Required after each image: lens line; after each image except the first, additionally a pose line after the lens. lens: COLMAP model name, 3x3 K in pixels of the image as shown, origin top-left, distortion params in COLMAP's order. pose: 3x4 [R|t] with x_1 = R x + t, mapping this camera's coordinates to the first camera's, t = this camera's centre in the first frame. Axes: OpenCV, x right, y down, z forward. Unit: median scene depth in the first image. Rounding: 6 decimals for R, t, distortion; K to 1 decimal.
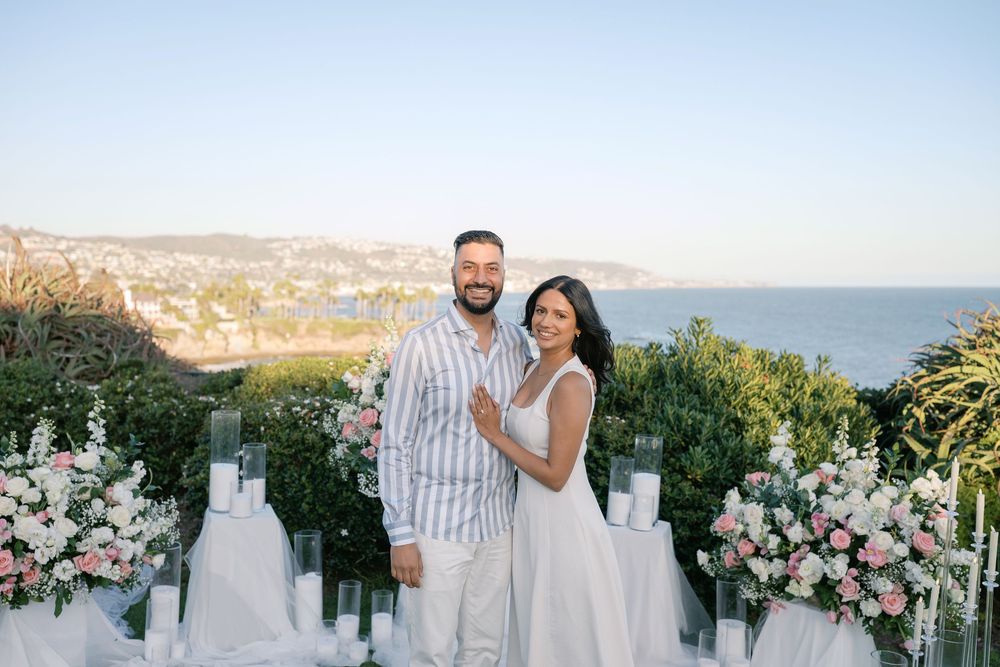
lens RADIAL K [[954.5, 0, 485.0], [0, 954.5, 323.1], [0, 0, 1]] dist [0.002368, -0.013338]
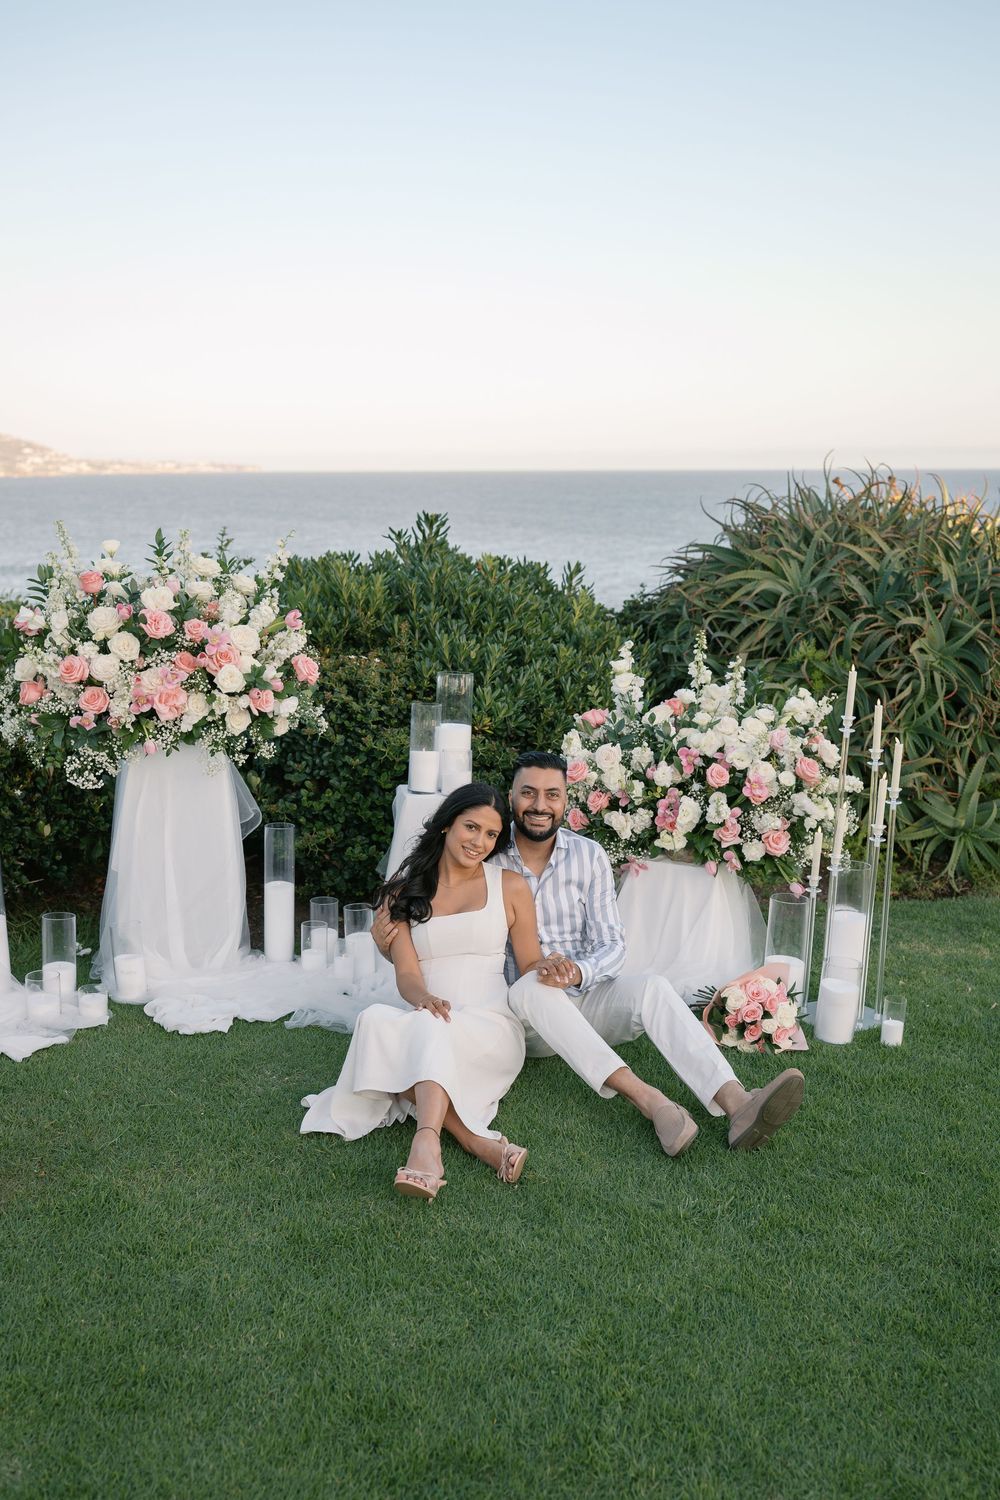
lens RADIAL K [[1549.6, 0, 533.5], [0, 1549.6, 800.7], [0, 0, 1]] dist [-0.020408, 0.000020]
pose [[0.895021, -0.096342, 0.435495, -0.336719], [0.021009, 0.984415, 0.174599, 0.008215], [-0.445529, -0.147120, 0.883097, -0.115207]]
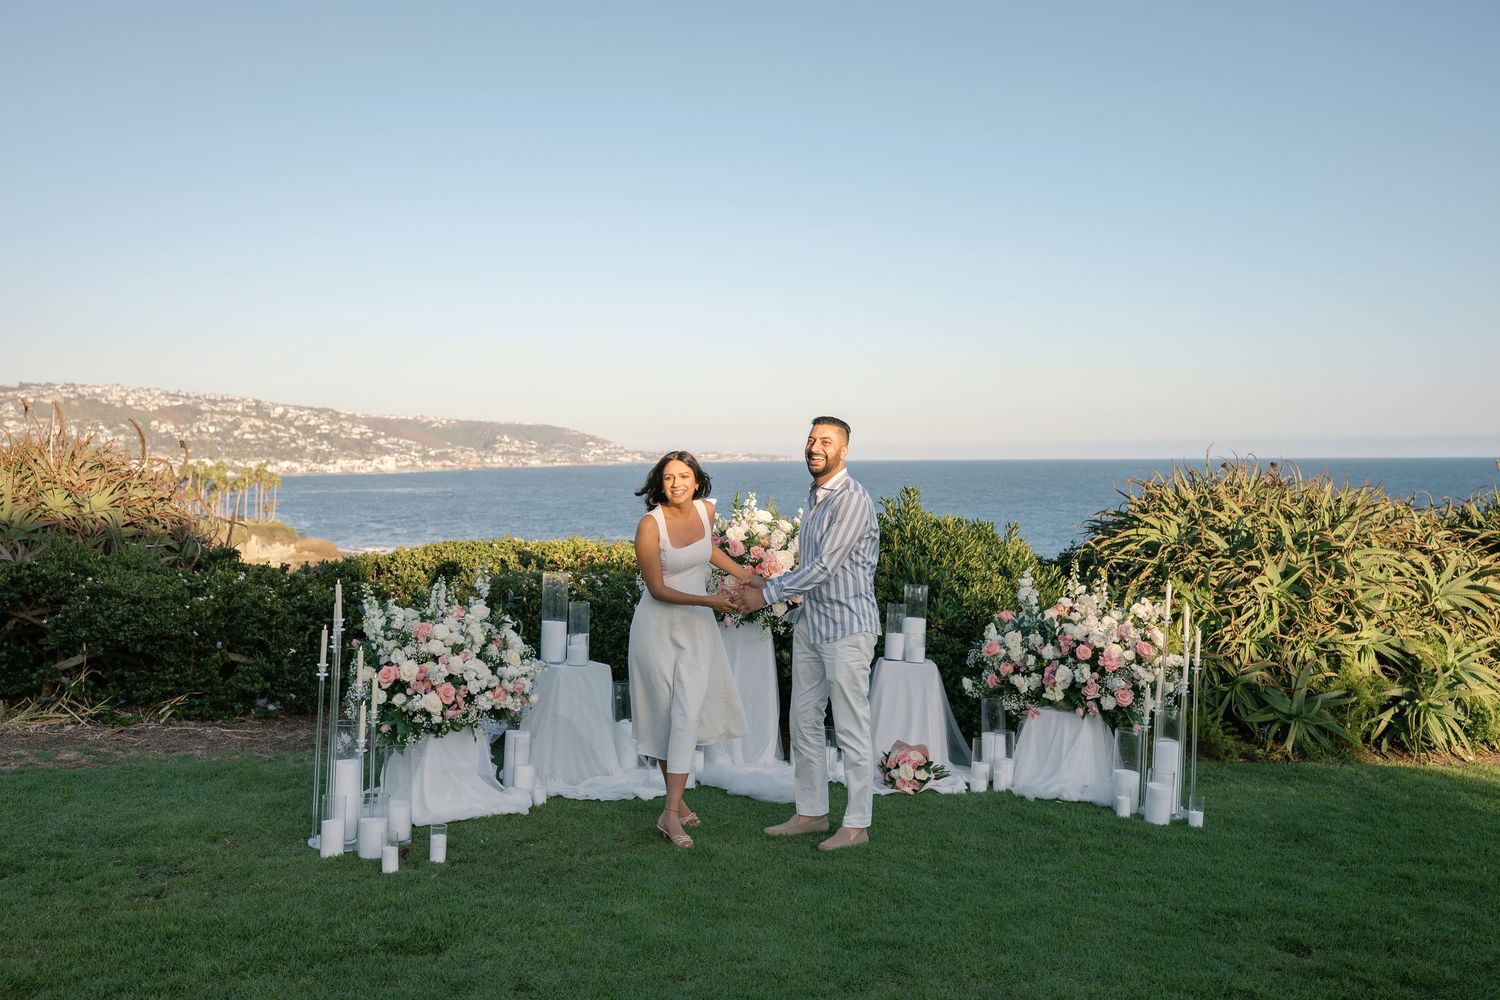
lens RADIAL K [[1431.8, 0, 727.6], [0, 1431.8, 484.4], [0, 0, 1]] dist [0.002368, -0.013338]
pose [[0.969896, -0.009781, 0.243322, -0.521520], [0.015415, 0.999655, -0.021261, 0.032021], [-0.243030, 0.024372, 0.969712, -0.706067]]
